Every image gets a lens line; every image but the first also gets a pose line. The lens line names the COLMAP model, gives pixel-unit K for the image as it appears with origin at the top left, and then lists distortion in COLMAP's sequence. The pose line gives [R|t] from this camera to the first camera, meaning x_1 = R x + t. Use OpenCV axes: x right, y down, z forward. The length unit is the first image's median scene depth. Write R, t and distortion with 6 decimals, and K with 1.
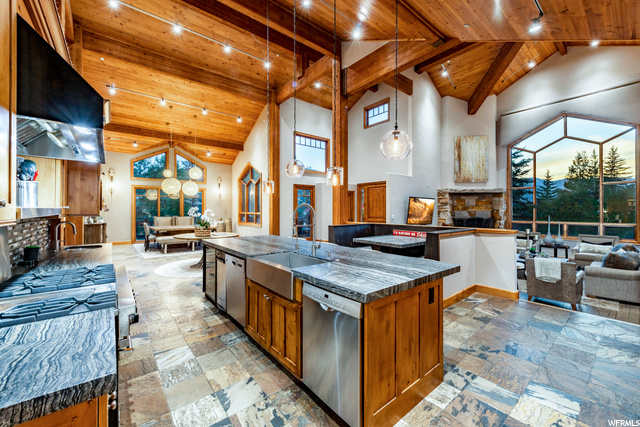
lens RADIAL K [[254.6, 0, 317.0], [0, 254.6, 209.9], [0, 0, 1]] dist [-0.000933, -0.000021]
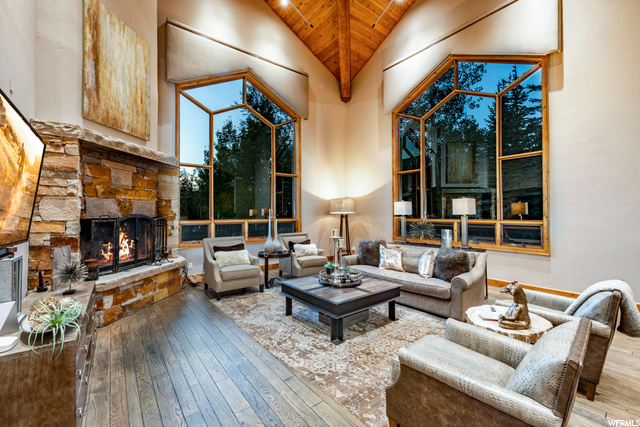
lens RADIAL K [[262.2, 0, 312.3], [0, 262.2, 214.1], [0, 0, 1]] dist [0.000137, -0.000023]
pose [[0.035281, 0.002311, 0.999375, 0.188346], [0.000029, 0.999997, -0.002313, 0.028717], [-0.999377, 0.000110, 0.035281, 0.675325]]
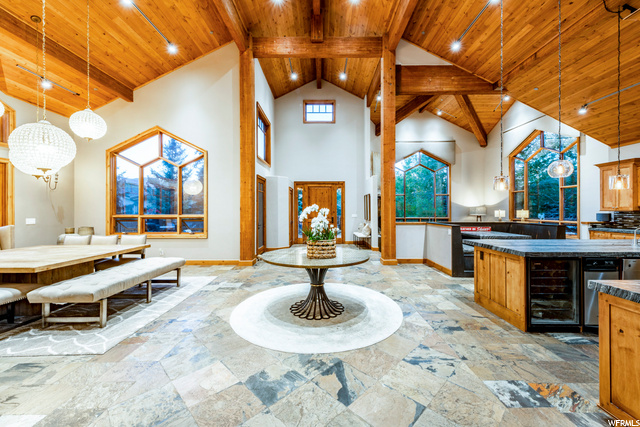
lens RADIAL K [[252.9, 0, 320.6], [0, 252.9, 210.4], [0, 0, 1]] dist [0.002600, 0.000089]
pose [[0.627910, -0.000860, 0.778286, -0.568004], [0.001842, 0.999998, -0.000380, 0.001447], [-0.778284, 0.001672, 0.627910, 0.426177]]
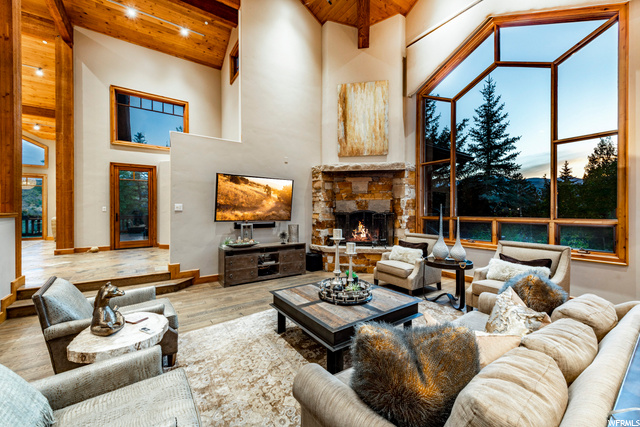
lens RADIAL K [[252.9, 0, 320.6], [0, 252.9, 210.4], [0, 0, 1]] dist [0.002600, 0.000089]
pose [[0.997918, 0.001941, -0.064466, 0.545266], [-0.001727, 0.999993, 0.003387, 0.026378], [0.064472, -0.003268, 0.997914, 0.365388]]
